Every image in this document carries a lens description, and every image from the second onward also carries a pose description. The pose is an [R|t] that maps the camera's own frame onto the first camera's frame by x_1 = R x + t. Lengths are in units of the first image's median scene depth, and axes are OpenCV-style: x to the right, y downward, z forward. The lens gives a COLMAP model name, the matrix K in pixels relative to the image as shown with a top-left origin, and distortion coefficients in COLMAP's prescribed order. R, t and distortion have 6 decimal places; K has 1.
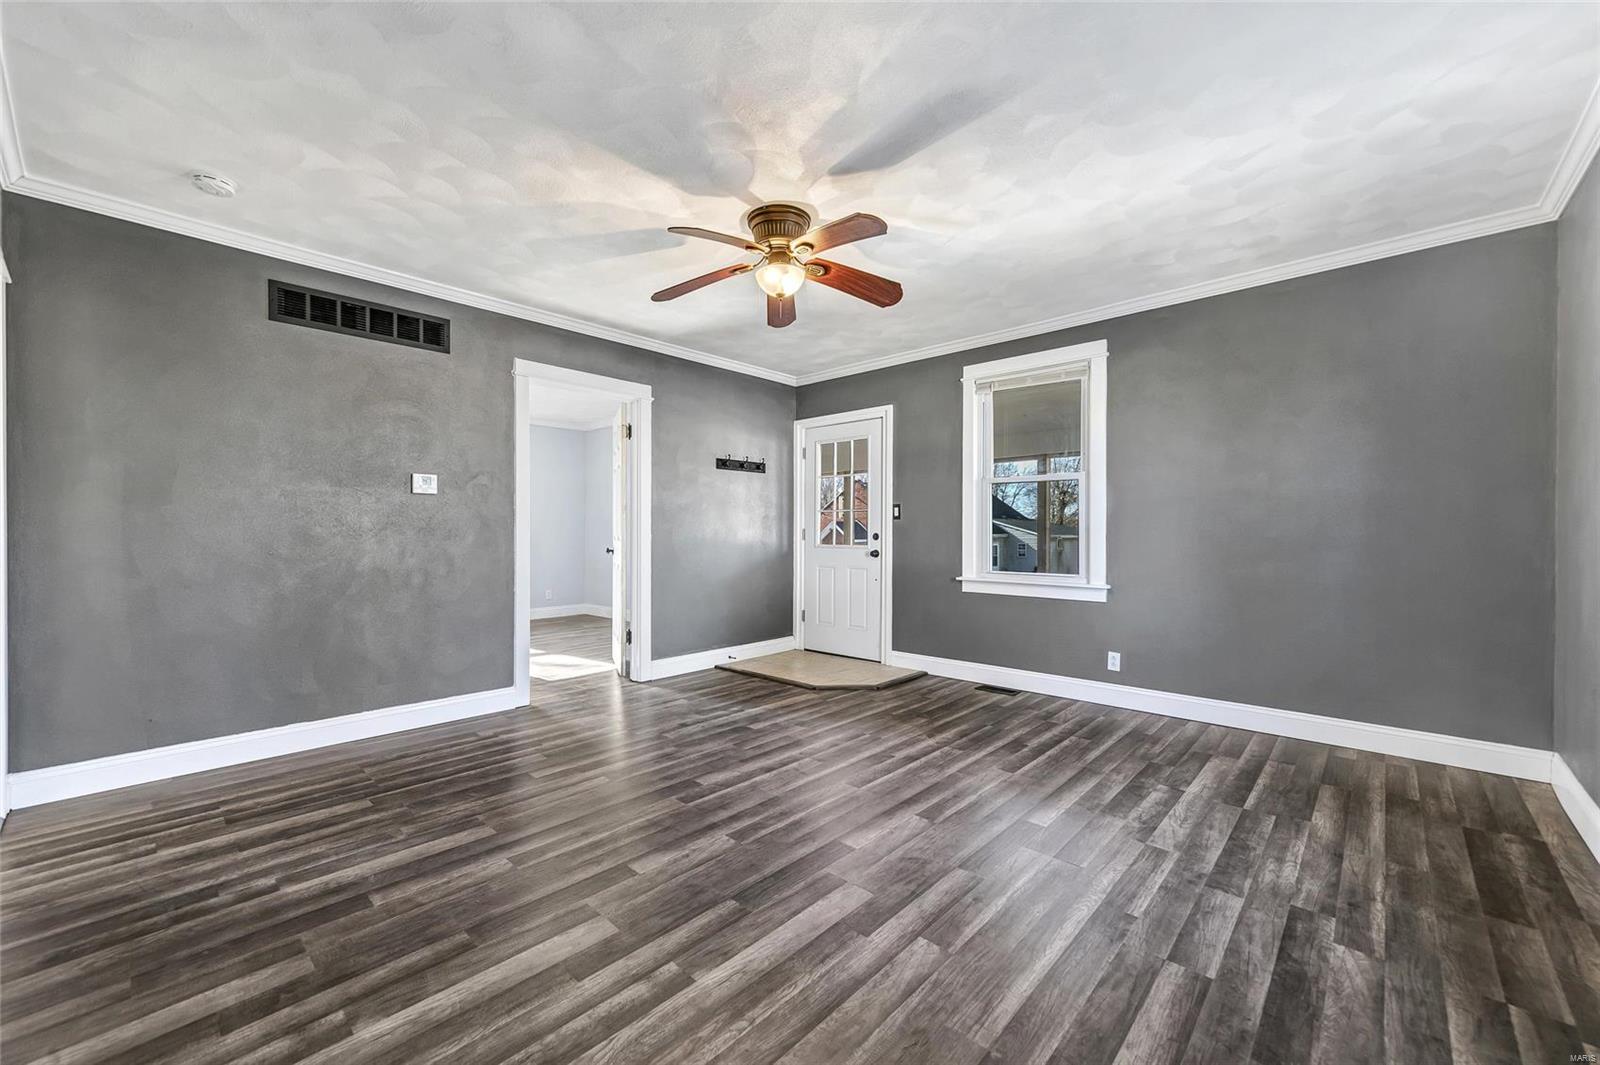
lens RADIAL K [[637.1, 0, 786.6], [0, 637.1, 533.2], [0, 0, 1]] dist [0.007300, -0.000254]
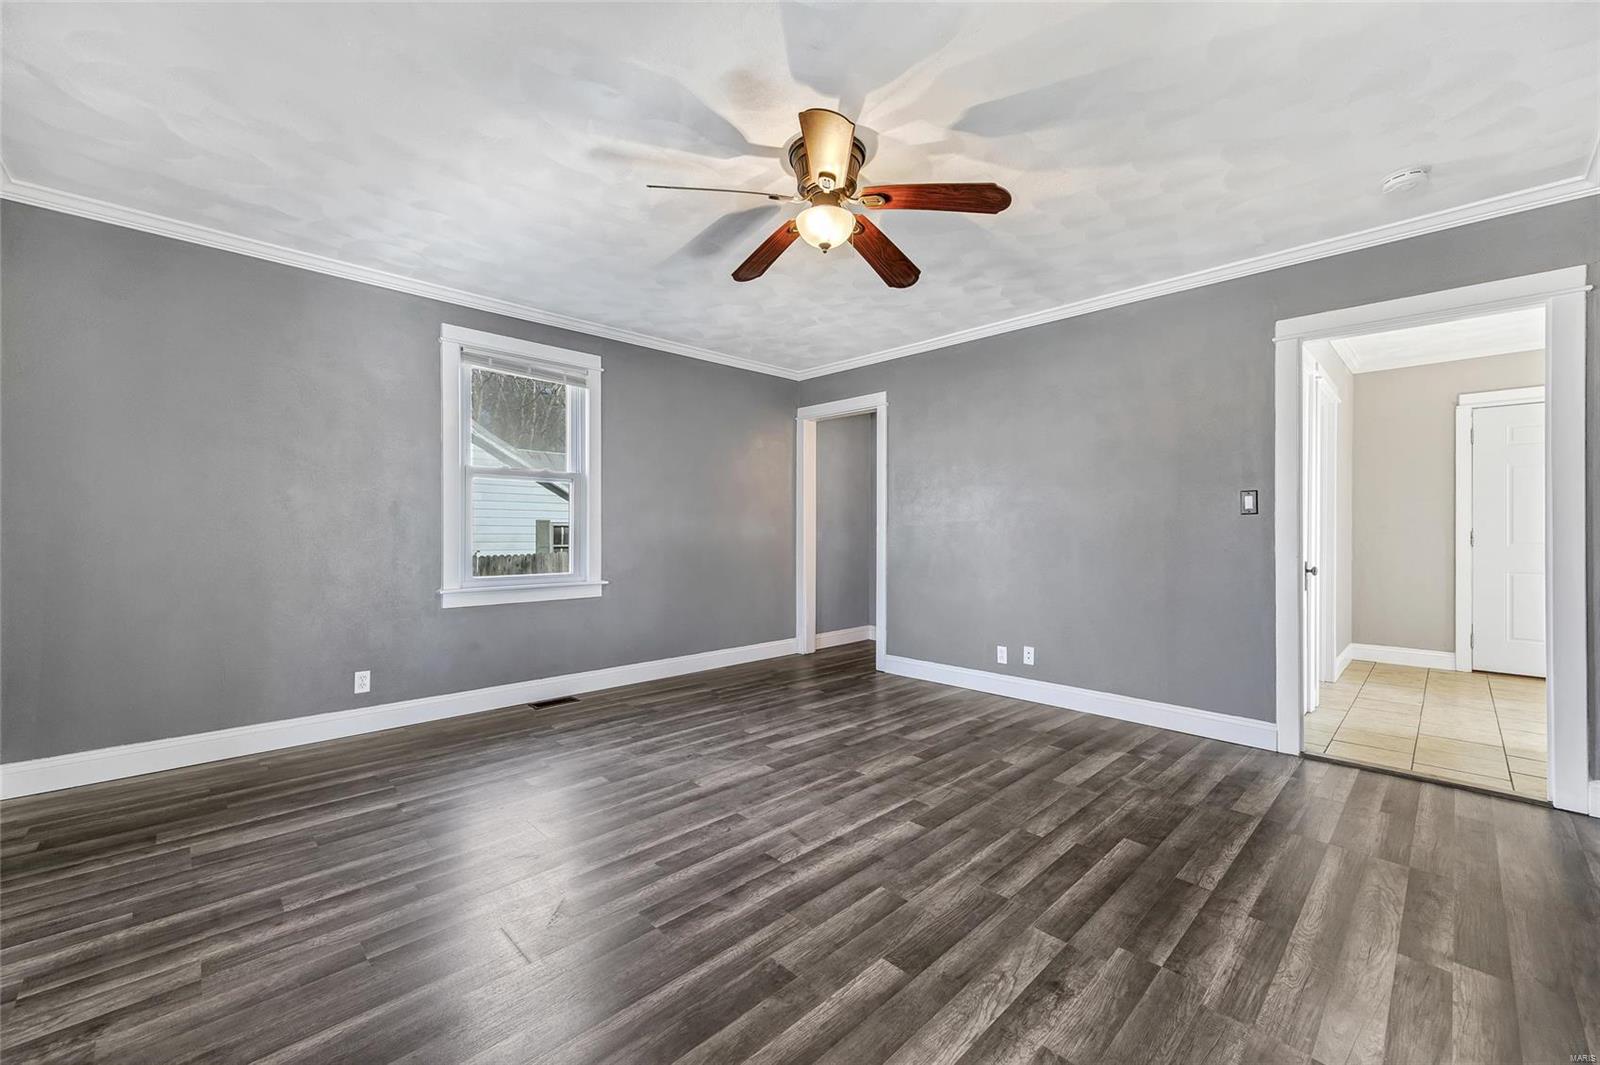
lens RADIAL K [[637.1, 0, 788.4], [0, 637.1, 525.3], [0, 0, 1]] dist [0.007300, -0.000254]
pose [[-0.998729, -0.003160, 0.050300, -0.004898], [-0.003535, 0.999967, -0.007366, -0.006280], [-0.050275, -0.007535, -0.998707, 1.603865]]
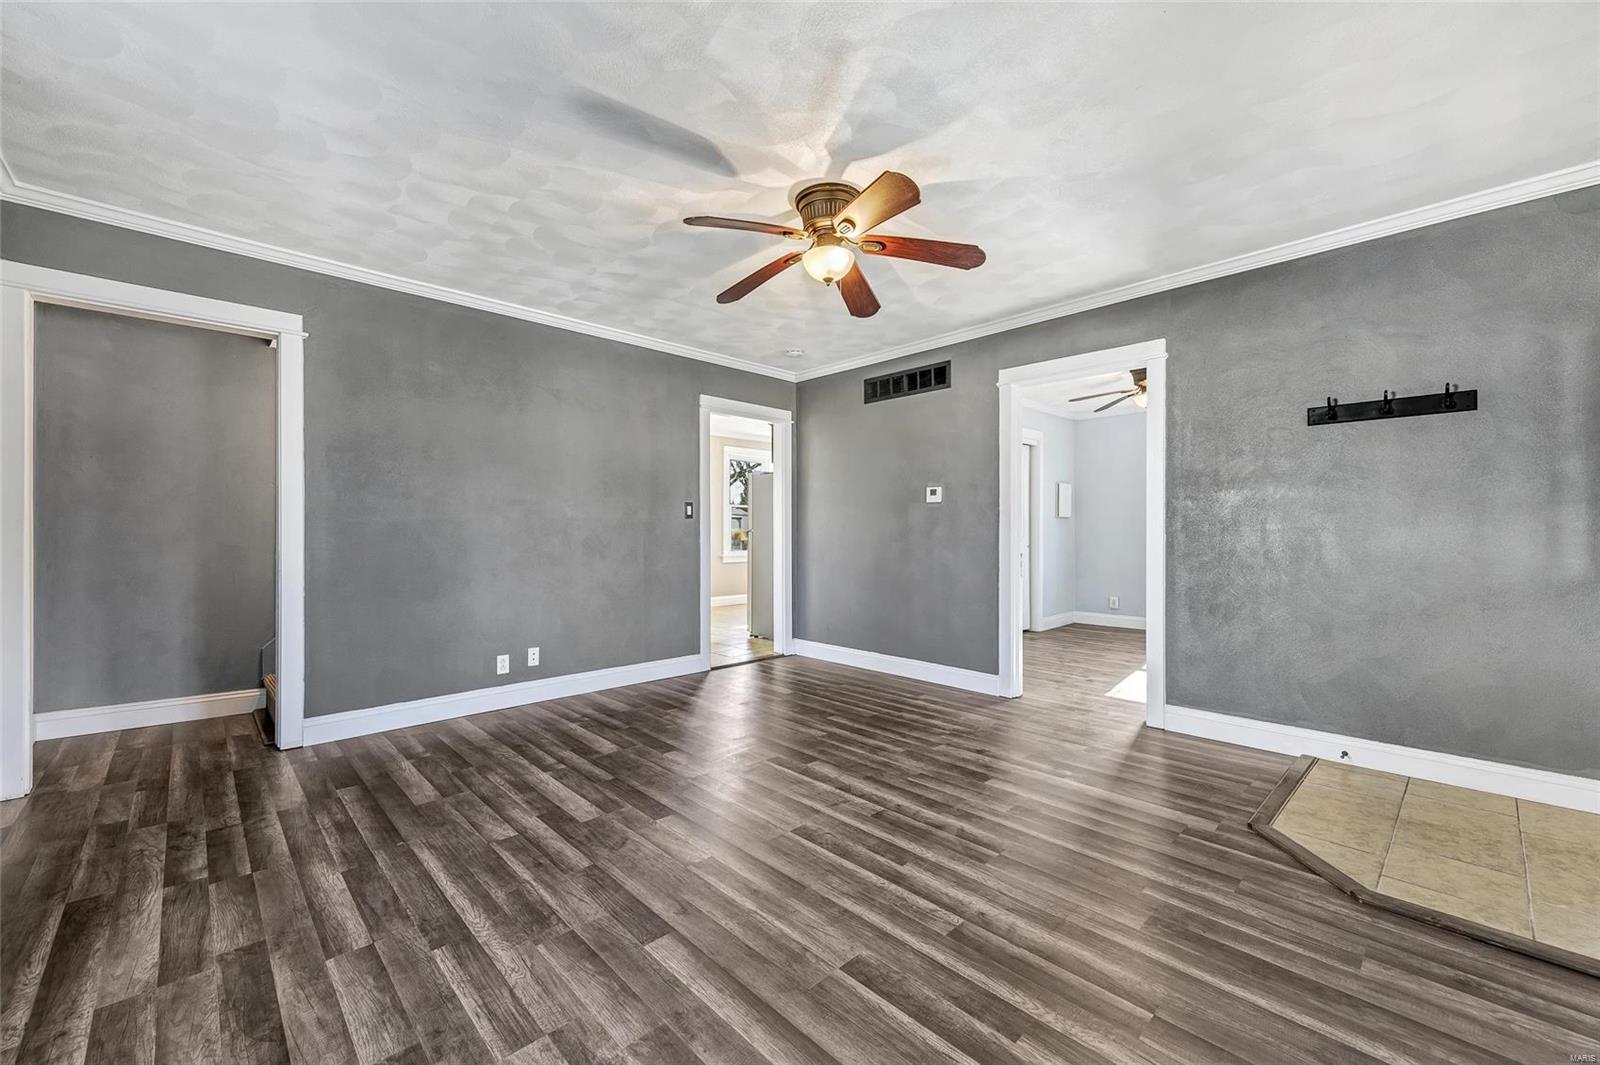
lens RADIAL K [[637.1, 0, 804.3], [0, 637.1, 526.9], [0, 0, 1]] dist [0.007300, -0.000254]
pose [[-0.046015, -0.005870, -0.998924, 0.815949], [-0.001174, 0.999982, -0.005823, -0.004797], [0.998940, 0.000905, -0.046021, 0.886433]]
